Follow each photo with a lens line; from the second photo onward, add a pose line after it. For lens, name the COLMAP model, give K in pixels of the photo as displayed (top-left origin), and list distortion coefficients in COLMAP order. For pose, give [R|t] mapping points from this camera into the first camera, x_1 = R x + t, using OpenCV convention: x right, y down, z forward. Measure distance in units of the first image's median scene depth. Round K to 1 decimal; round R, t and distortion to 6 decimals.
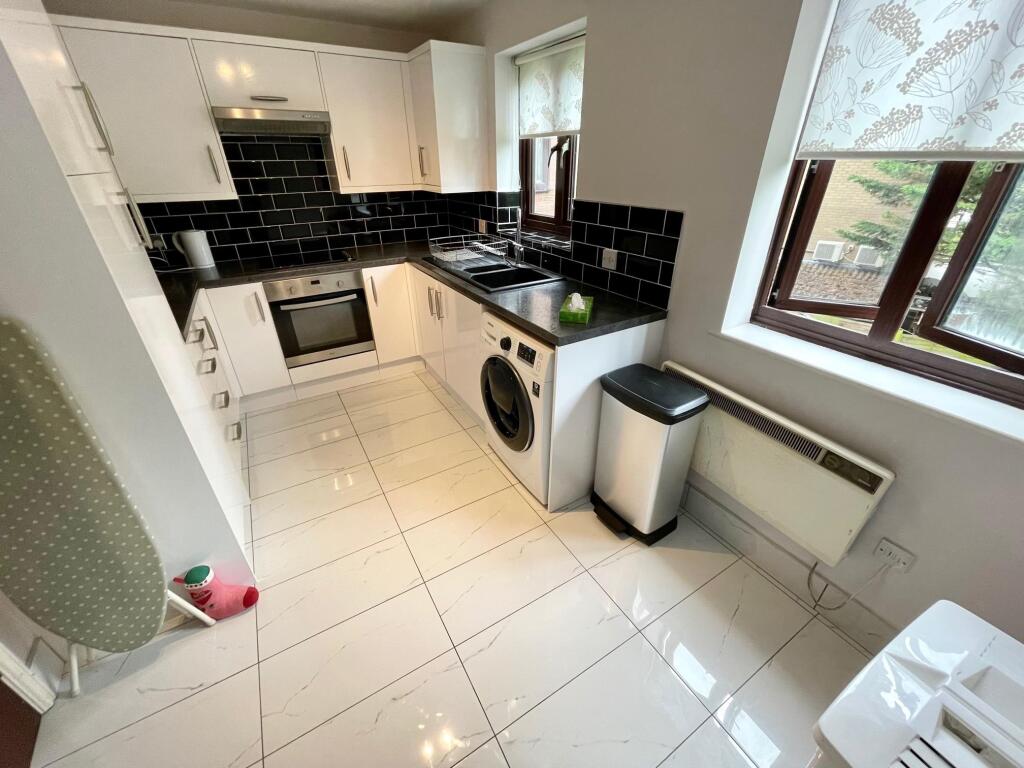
lens RADIAL K [[411.5, 0, 512.1], [0, 411.5, 383.2], [0, 0, 1]] dist [-0.003065, 0.000110]
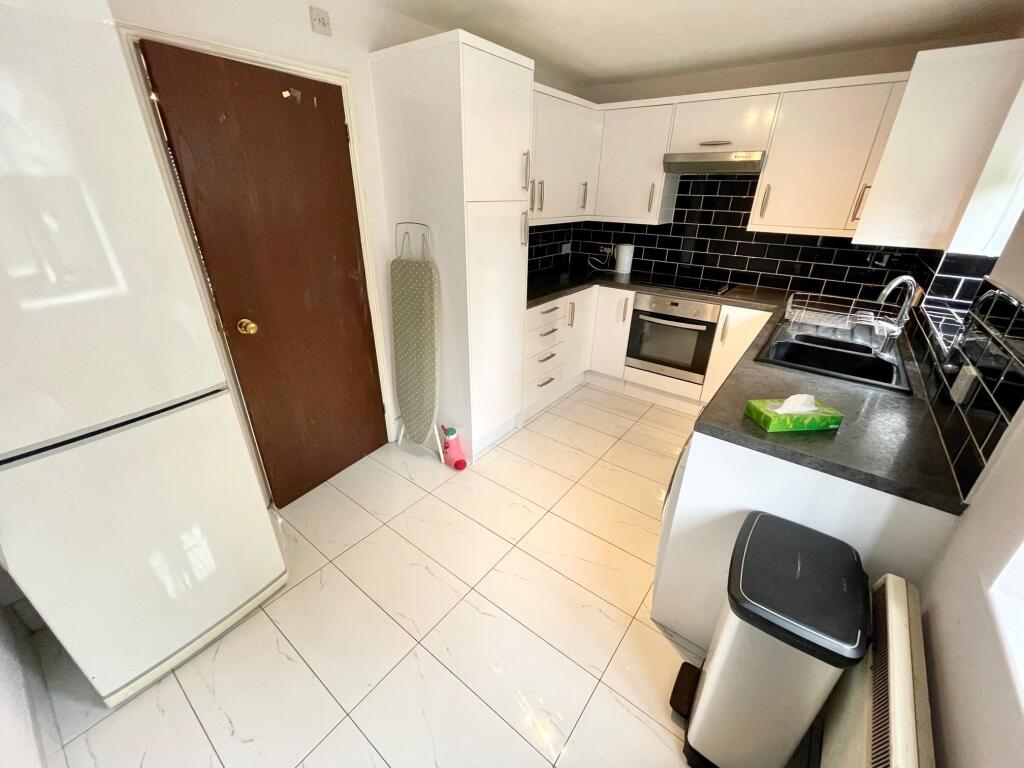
lens RADIAL K [[411.5, 0, 512.2], [0, 411.5, 383.7], [0, 0, 1]] dist [-0.003065, 0.000110]
pose [[0.370239, 0.410843, -0.833146, 0.363960], [-0.460706, 0.860018, 0.219363, -0.105940], [0.806643, 0.302619, 0.507689, 0.163444]]
